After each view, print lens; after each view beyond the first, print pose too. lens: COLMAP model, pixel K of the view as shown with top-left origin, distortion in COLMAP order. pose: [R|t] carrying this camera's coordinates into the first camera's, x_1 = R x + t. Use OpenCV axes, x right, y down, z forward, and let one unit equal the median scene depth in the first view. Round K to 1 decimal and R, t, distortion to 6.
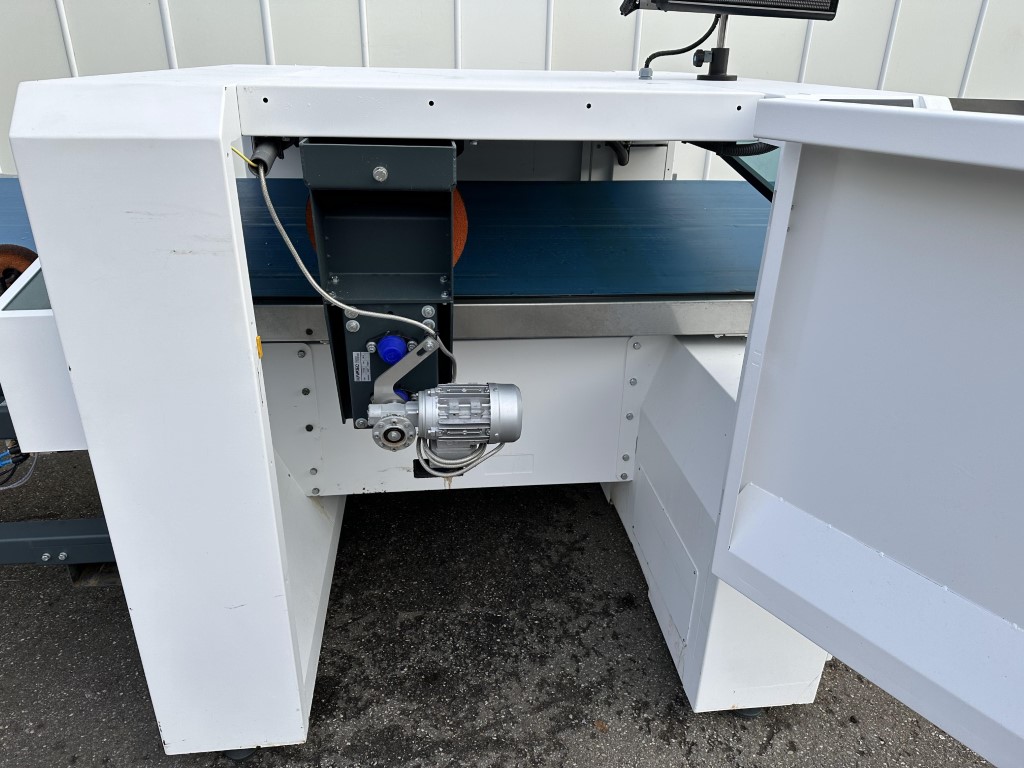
lens RADIAL K [[716.0, 0, 512.0], [0, 716.0, 384.0], [0, 0, 1]] dist [0.009815, -0.000352]
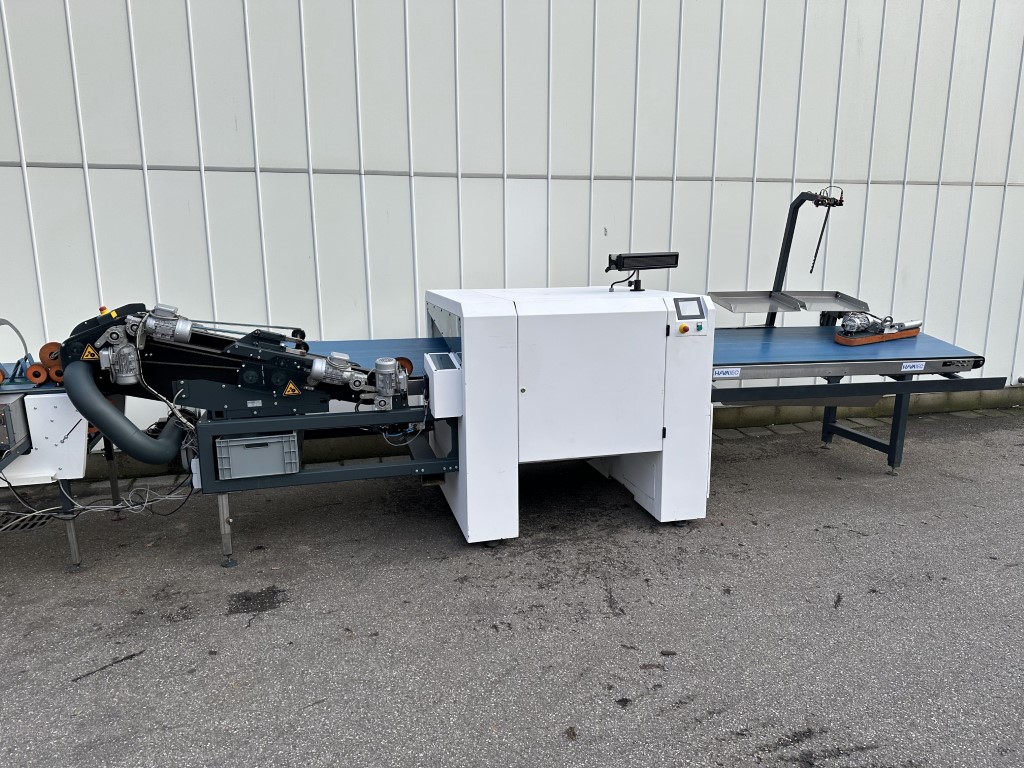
lens RADIAL K [[735.6, 0, 512.0], [0, 735.6, 384.0], [0, 0, 1]] dist [0.018199, 0.000557]
pose [[0.989702, -0.052320, 0.133239, -0.555348], [0.082490, 0.969171, -0.232169, 0.503654], [-0.116985, 0.240769, 0.963507, -1.487501]]
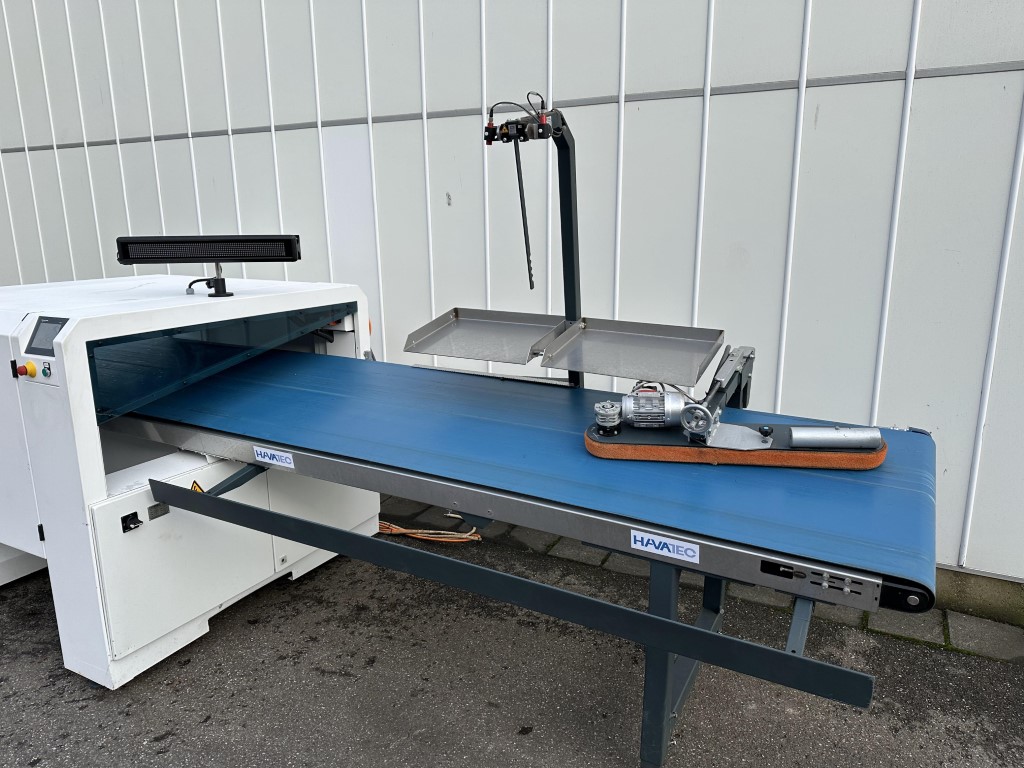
lens RADIAL K [[731.3, 0, 512.0], [0, 731.3, 384.0], [0, 0, 1]] dist [0.002749, -0.001108]
pose [[0.819179, 0.105189, -0.563810, 1.825776], [-0.219140, 0.965857, -0.138197, -0.147247], [0.530022, 0.236761, 0.814261, 0.041248]]
